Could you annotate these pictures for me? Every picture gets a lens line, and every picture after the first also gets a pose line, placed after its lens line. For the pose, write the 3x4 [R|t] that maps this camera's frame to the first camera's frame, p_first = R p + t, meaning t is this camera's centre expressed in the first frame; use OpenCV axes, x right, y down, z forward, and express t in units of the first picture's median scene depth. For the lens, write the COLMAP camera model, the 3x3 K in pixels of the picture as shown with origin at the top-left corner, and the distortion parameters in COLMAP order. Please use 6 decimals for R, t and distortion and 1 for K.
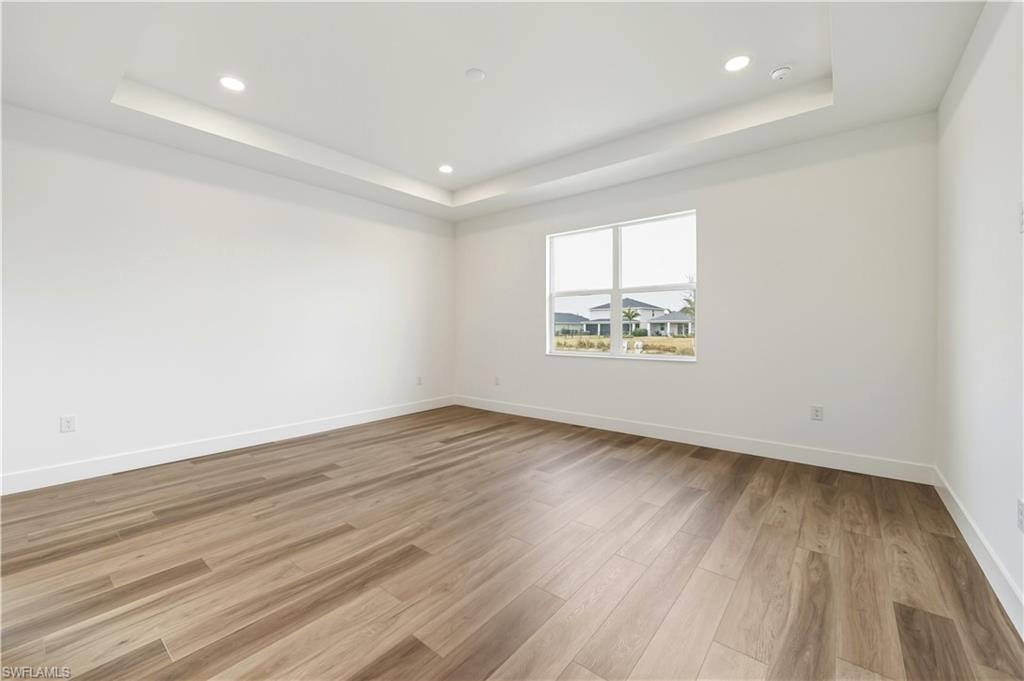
lens RADIAL K [[407.6, 0, 514.1], [0, 407.6, 335.8], [0, 0, 1]] dist [0.008738, -0.000074]
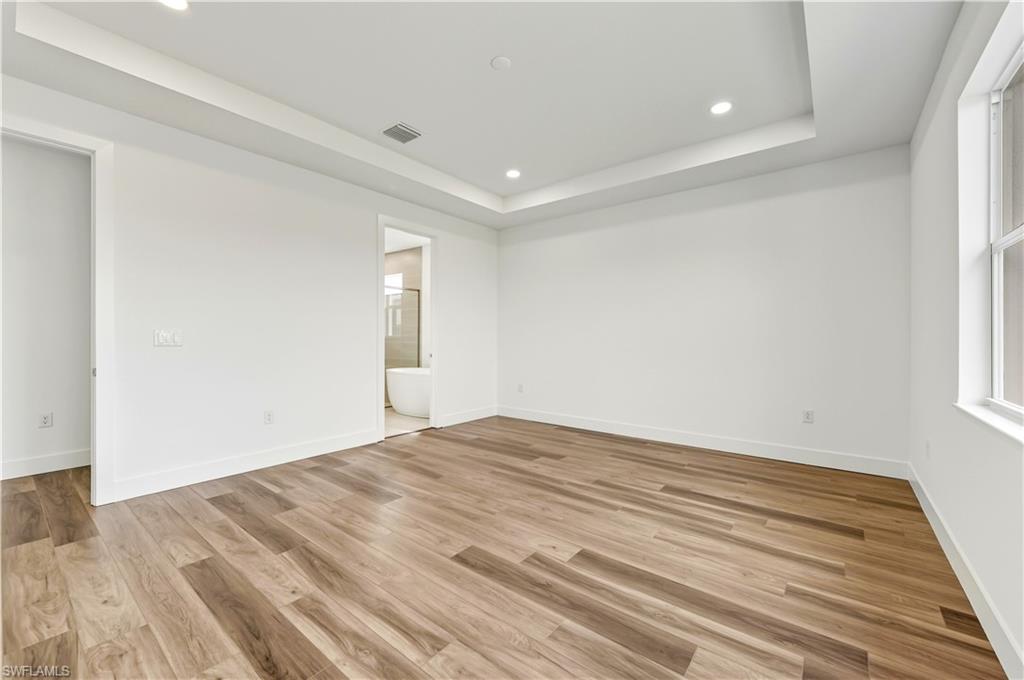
lens RADIAL K [[407.6, 0, 514.1], [0, 407.6, 337.8], [0, 0, 1]] dist [0.008738, -0.000074]
pose [[0.012024, 0.002693, -0.999924, 0.815362], [-0.019676, 0.999803, 0.002457, -0.016605], [0.999734, 0.019645, 0.012075, 1.002339]]
